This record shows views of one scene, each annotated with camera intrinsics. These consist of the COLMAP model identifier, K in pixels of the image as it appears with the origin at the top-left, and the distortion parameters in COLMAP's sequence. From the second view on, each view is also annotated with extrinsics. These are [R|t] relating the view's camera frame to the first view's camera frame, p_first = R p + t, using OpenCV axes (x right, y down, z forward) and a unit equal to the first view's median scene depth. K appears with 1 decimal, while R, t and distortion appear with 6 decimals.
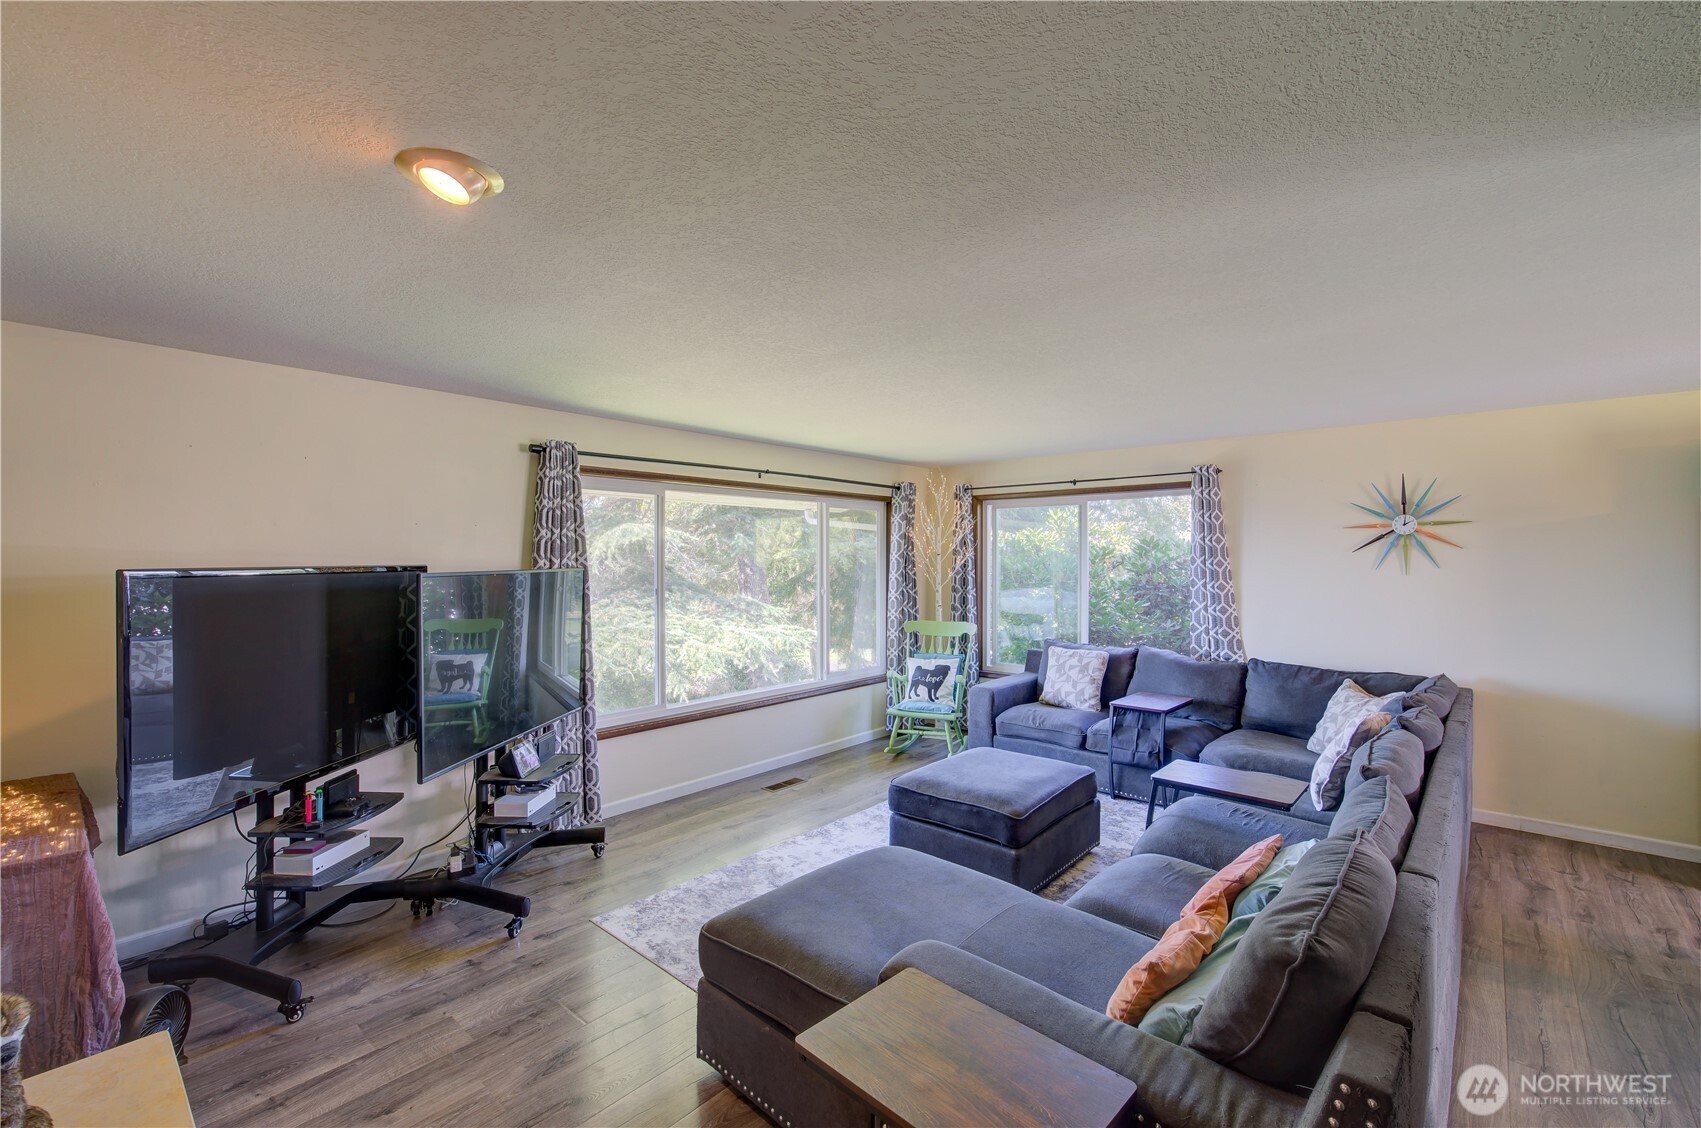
lens RADIAL K [[716.2, 0, 856.0], [0, 716.2, 559.9], [0, 0, 1]] dist [-0.001207, -0.000309]
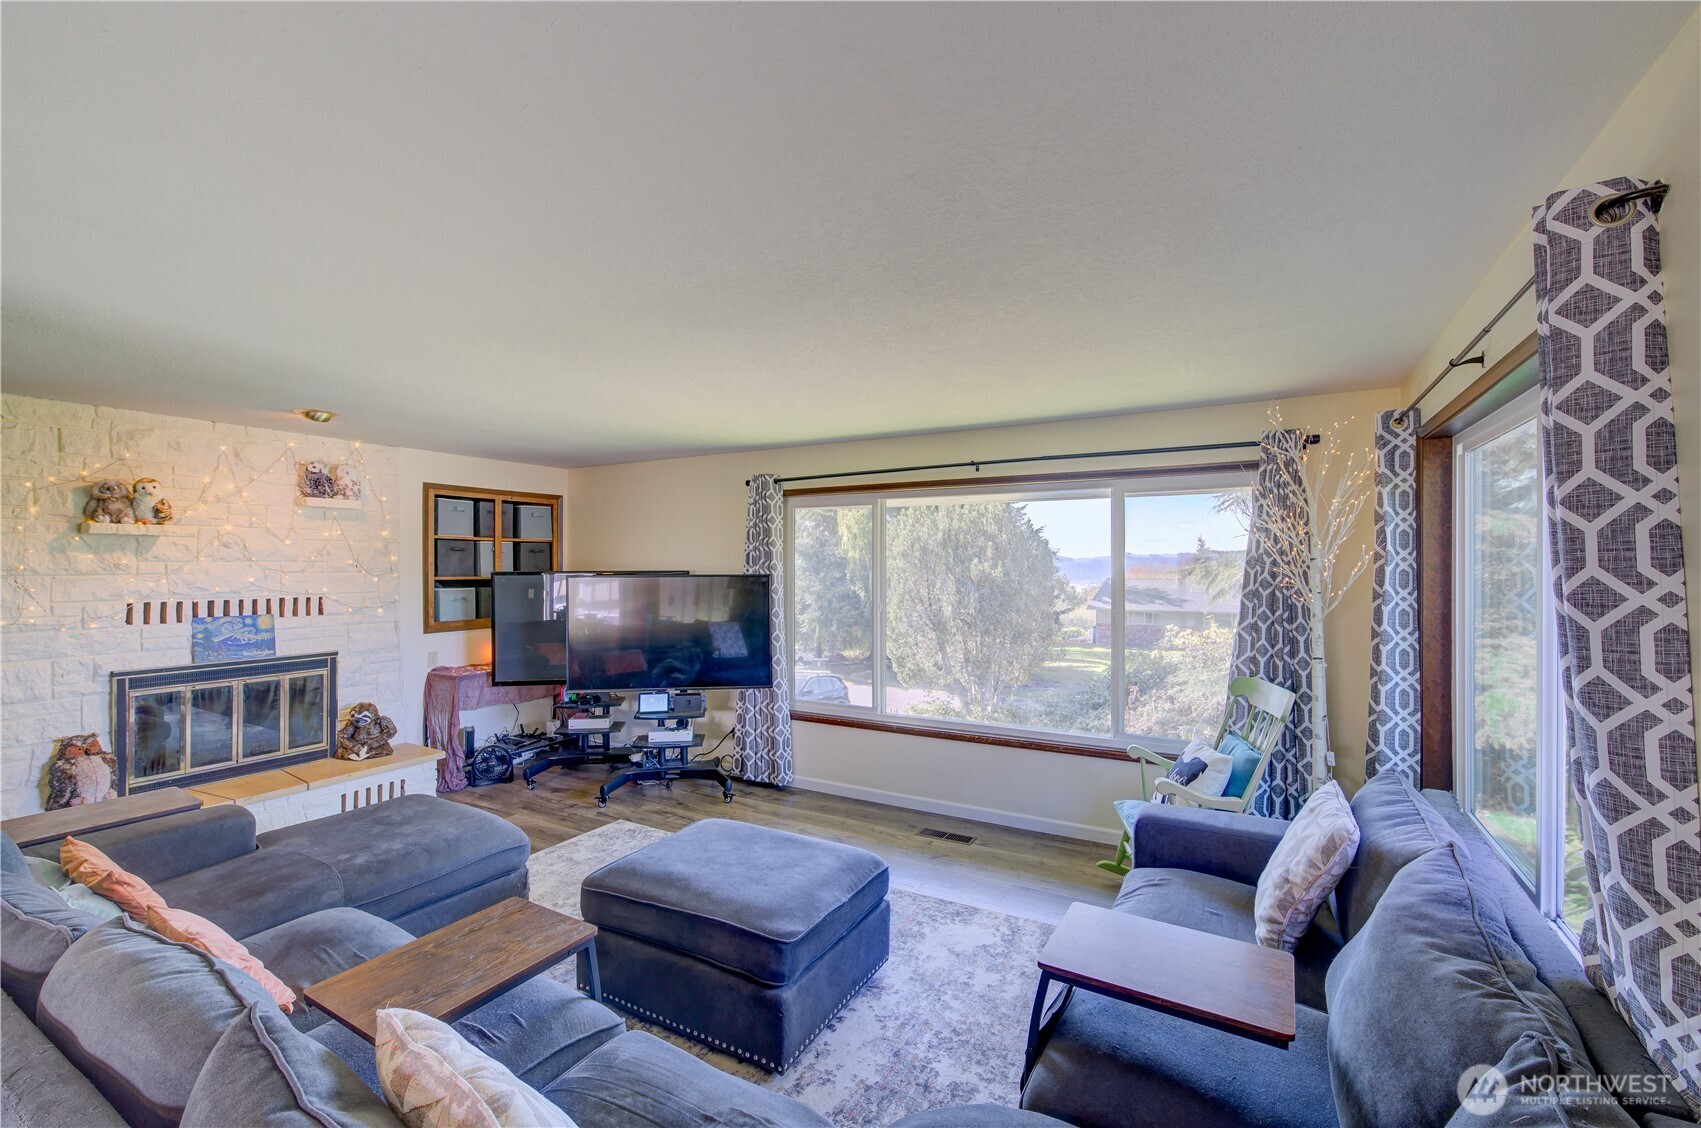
lens RADIAL K [[716.2, 0, 856.0], [0, 716.2, 559.9], [0, 0, 1]] dist [-0.001207, -0.000309]
pose [[0.209554, -0.003705, -0.977790, 0.801801], [-0.001582, 0.999990, -0.004128, -0.007176], [0.977796, 0.002412, 0.209547, 0.825438]]
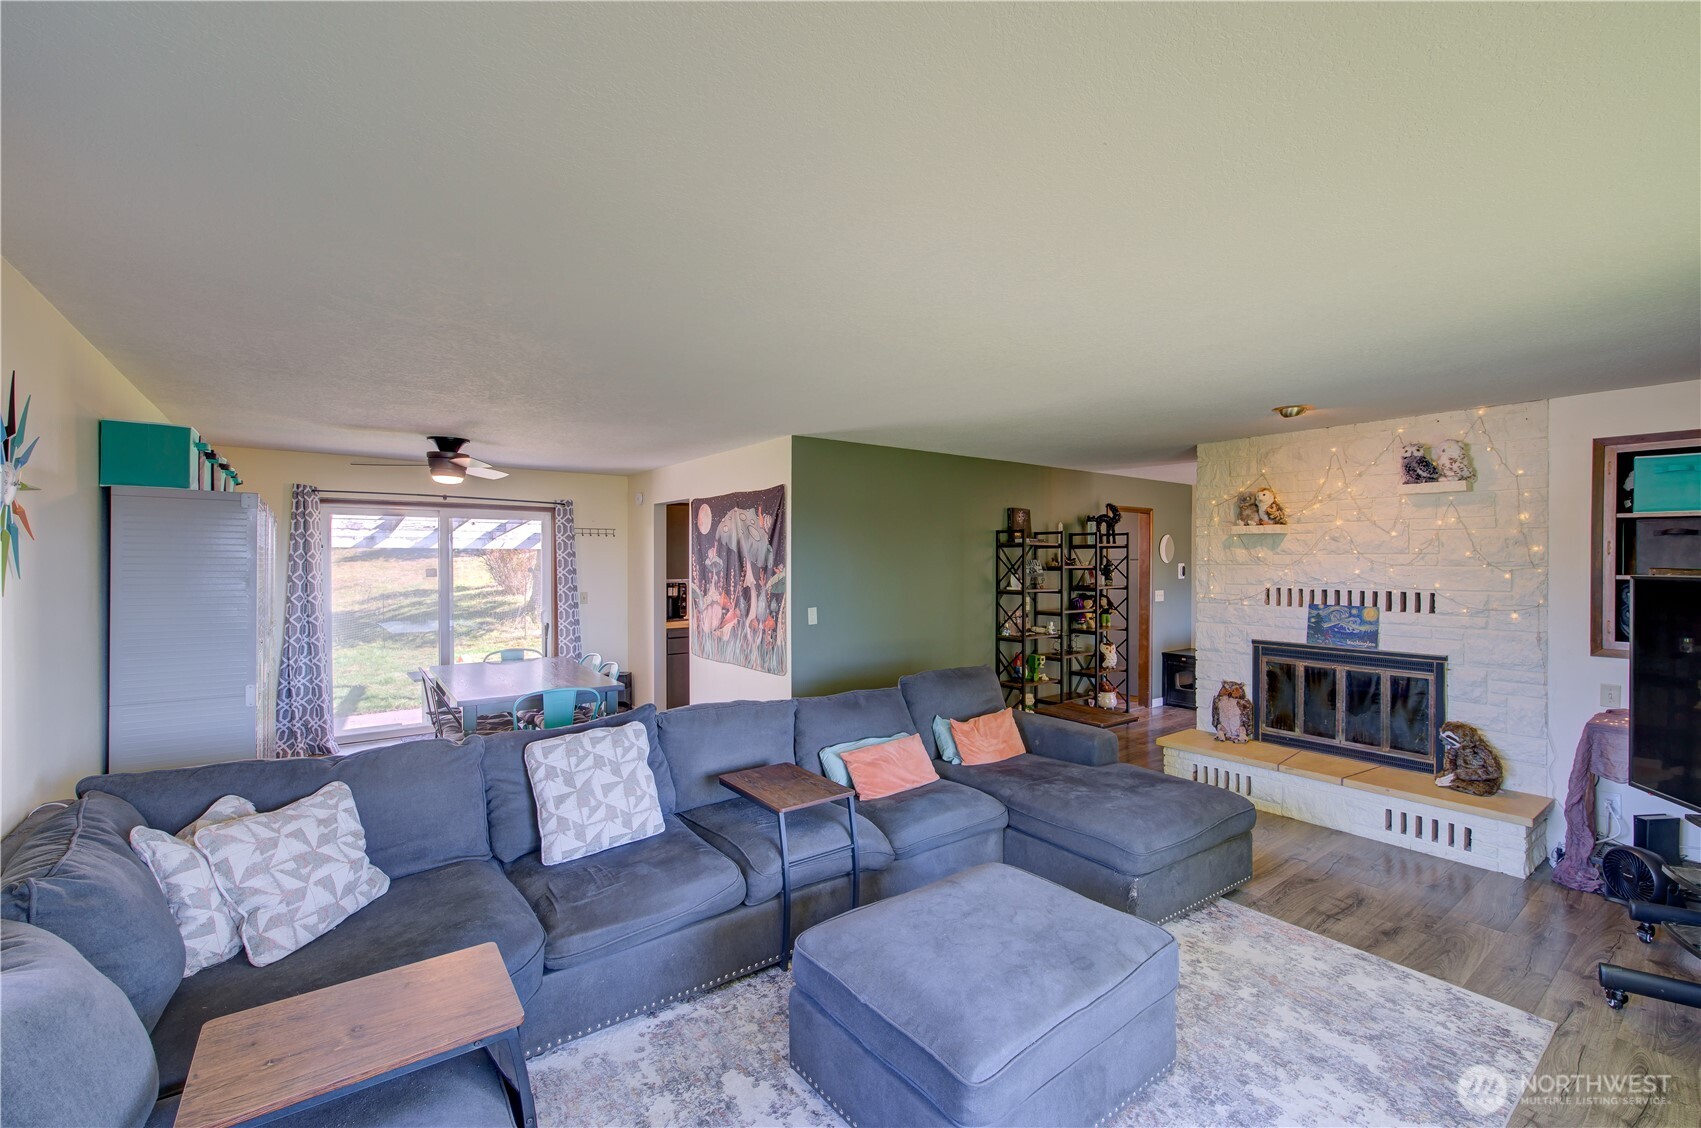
lens RADIAL K [[716.2, 0, 856.0], [0, 716.2, 559.9], [0, 0, 1]] dist [-0.001207, -0.000309]
pose [[-0.980047, 0.000019, 0.198767, 0.154449], [0.000295, 0.999999, 0.001360, -0.001001], [-0.198767, 0.001391, -0.980046, 1.360621]]
